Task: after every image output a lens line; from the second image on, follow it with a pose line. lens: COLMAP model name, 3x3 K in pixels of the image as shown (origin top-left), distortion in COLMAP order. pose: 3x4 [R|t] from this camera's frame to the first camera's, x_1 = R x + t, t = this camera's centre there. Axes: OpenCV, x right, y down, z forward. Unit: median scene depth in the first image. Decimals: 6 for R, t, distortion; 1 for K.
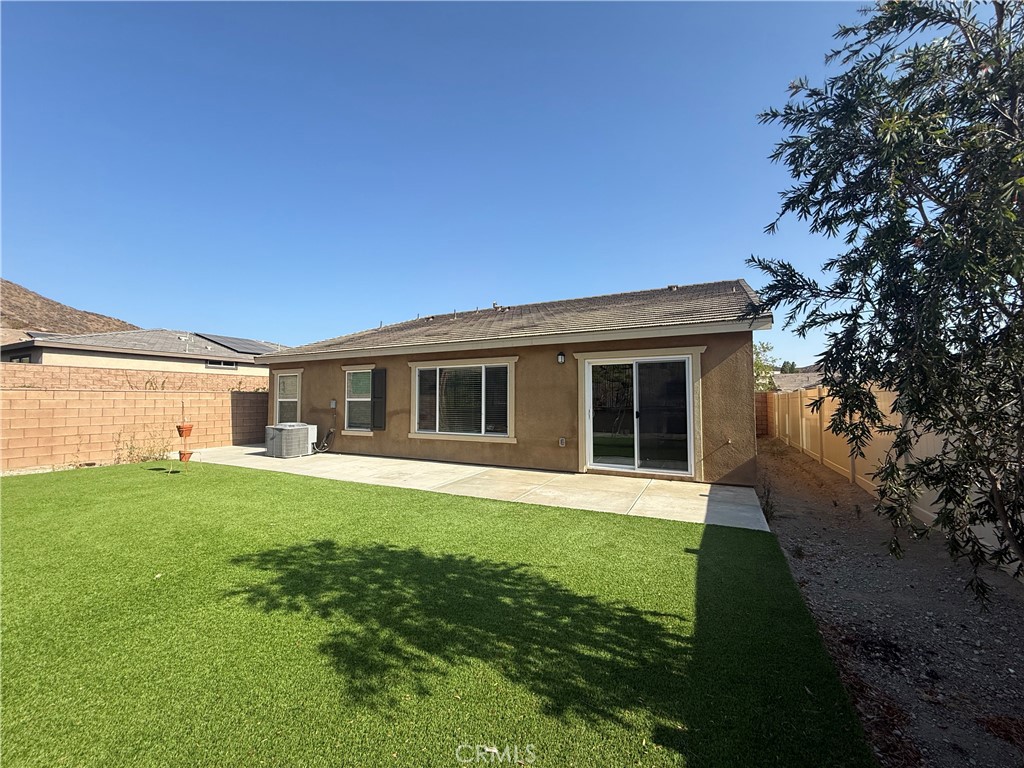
lens RADIAL K [[407.9, 0, 512.0], [0, 407.9, 383.4], [0, 0, 1]] dist [-0.000832, 0.000260]
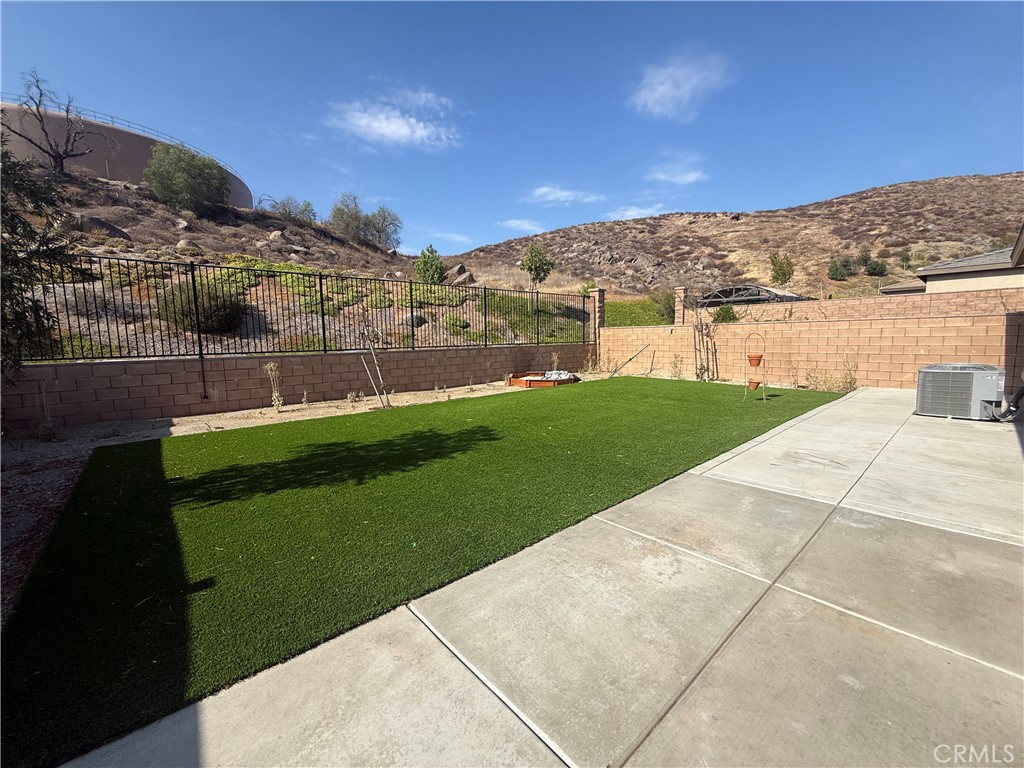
lens RADIAL K [[407.9, 0, 512.0], [0, 407.9, 381.7], [0, 0, 1]] dist [-0.000832, 0.000260]
pose [[-0.373016, 0.106519, -0.921690, 0.862361], [0.055106, 0.994178, 0.092594, 0.090158], [0.926187, -0.016252, -0.376714, 1.801516]]
